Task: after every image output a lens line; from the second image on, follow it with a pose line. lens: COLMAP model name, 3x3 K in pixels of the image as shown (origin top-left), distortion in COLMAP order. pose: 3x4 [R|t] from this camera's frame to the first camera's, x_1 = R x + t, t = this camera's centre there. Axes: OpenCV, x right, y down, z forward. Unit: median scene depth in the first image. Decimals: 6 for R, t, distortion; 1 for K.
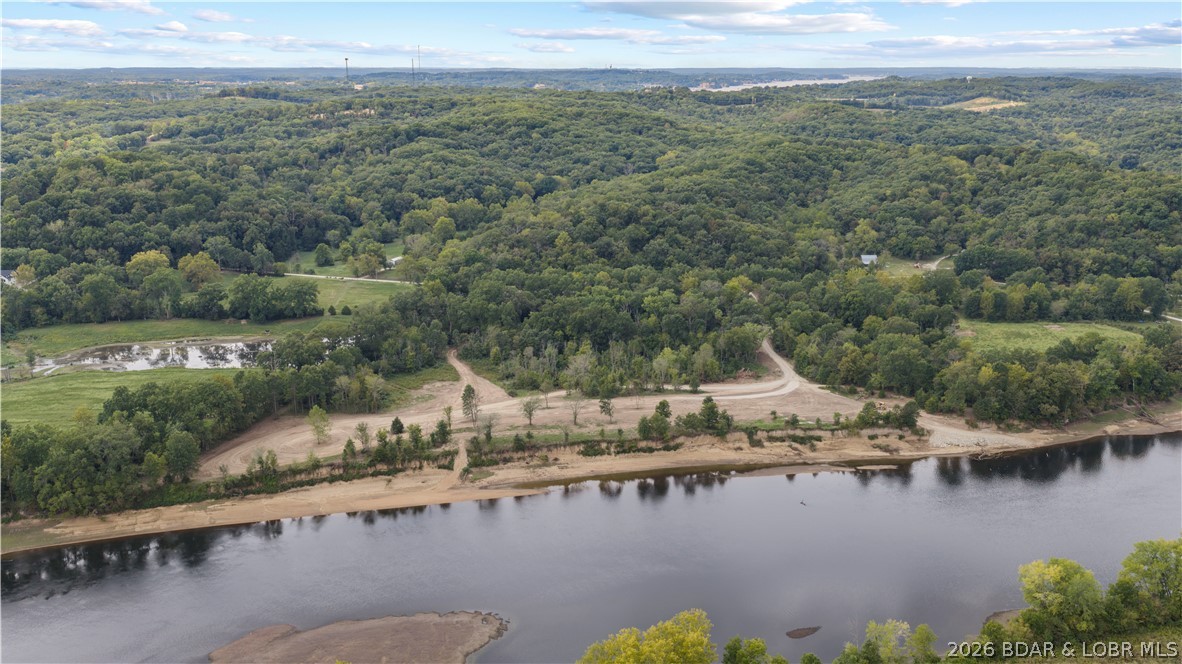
lens RADIAL K [[985.3, 0, 591.0], [0, 985.3, 332.0], [0, 0, 1]] dist [-0.055106, 0.105025]
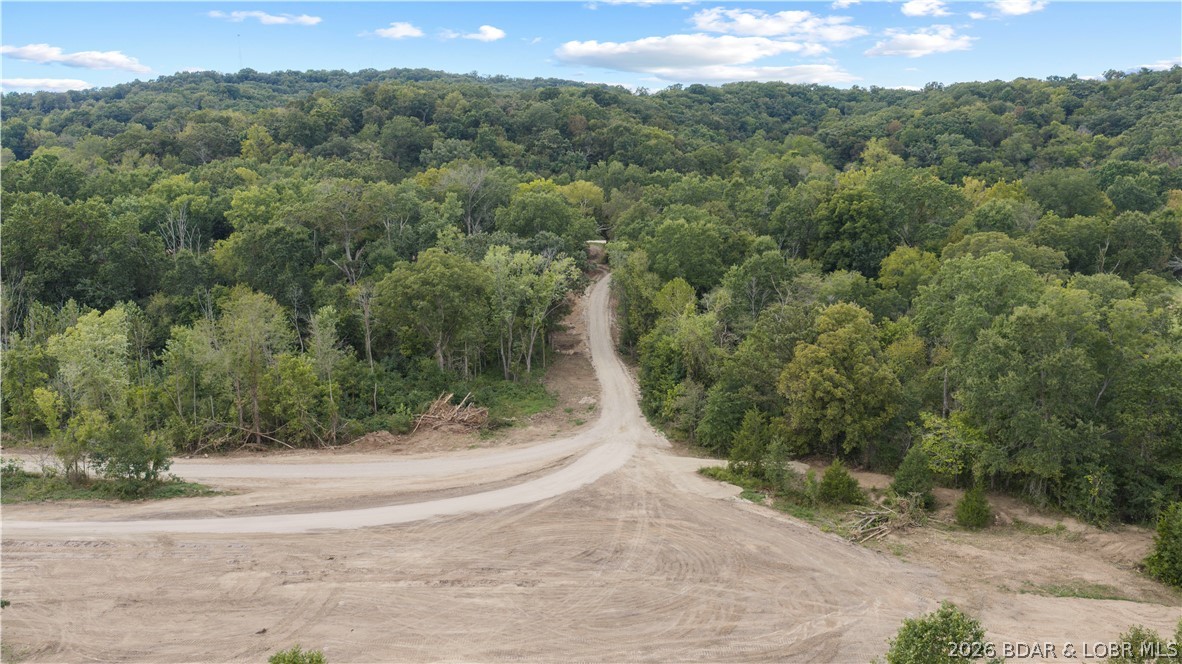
lens RADIAL K [[994.6, 0, 591.0], [0, 994.6, 332.0], [0, 0, 1]] dist [0.032860, -0.075488]
pose [[0.999963, 0.004929, -0.007016, 0.227524], [-0.005254, 0.998875, -0.047123, 0.037436], [0.006776, 0.047158, 0.998864, 0.829352]]
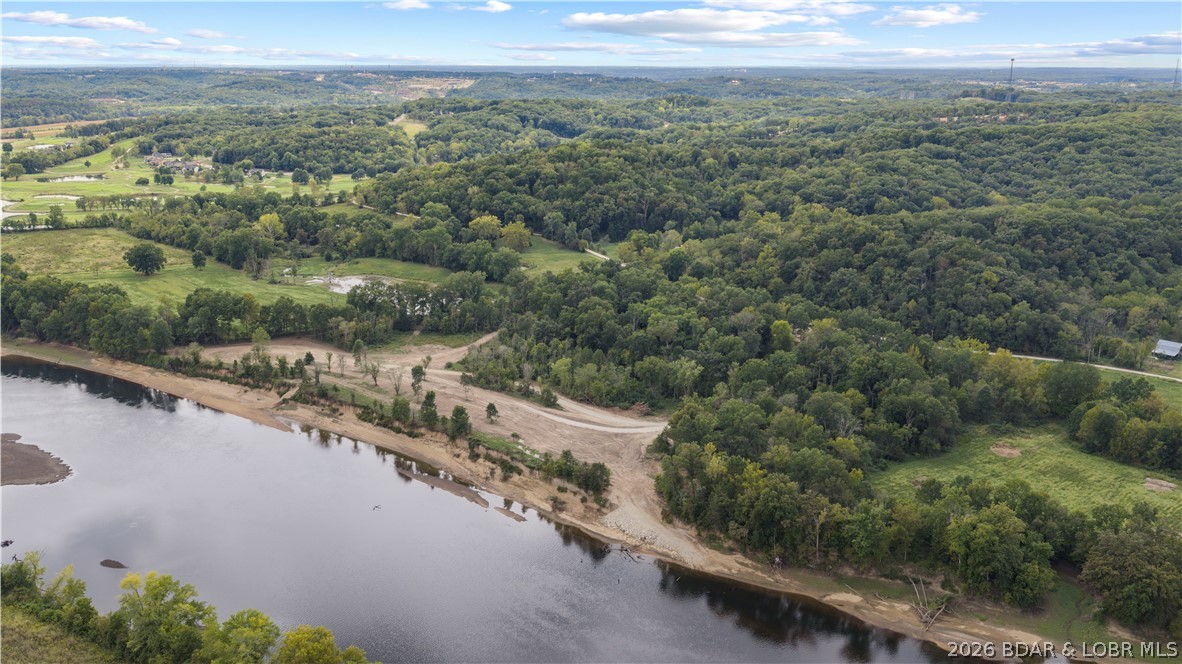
lens RADIAL K [[994.6, 0, 591.0], [0, 994.6, 332.0], [0, 0, 1]] dist [0.032860, -0.075488]
pose [[0.668926, 0.198181, -0.716423, 0.910980], [-0.216511, 0.973960, 0.067265, -0.098912], [0.711098, 0.110119, 0.694416, 0.360379]]
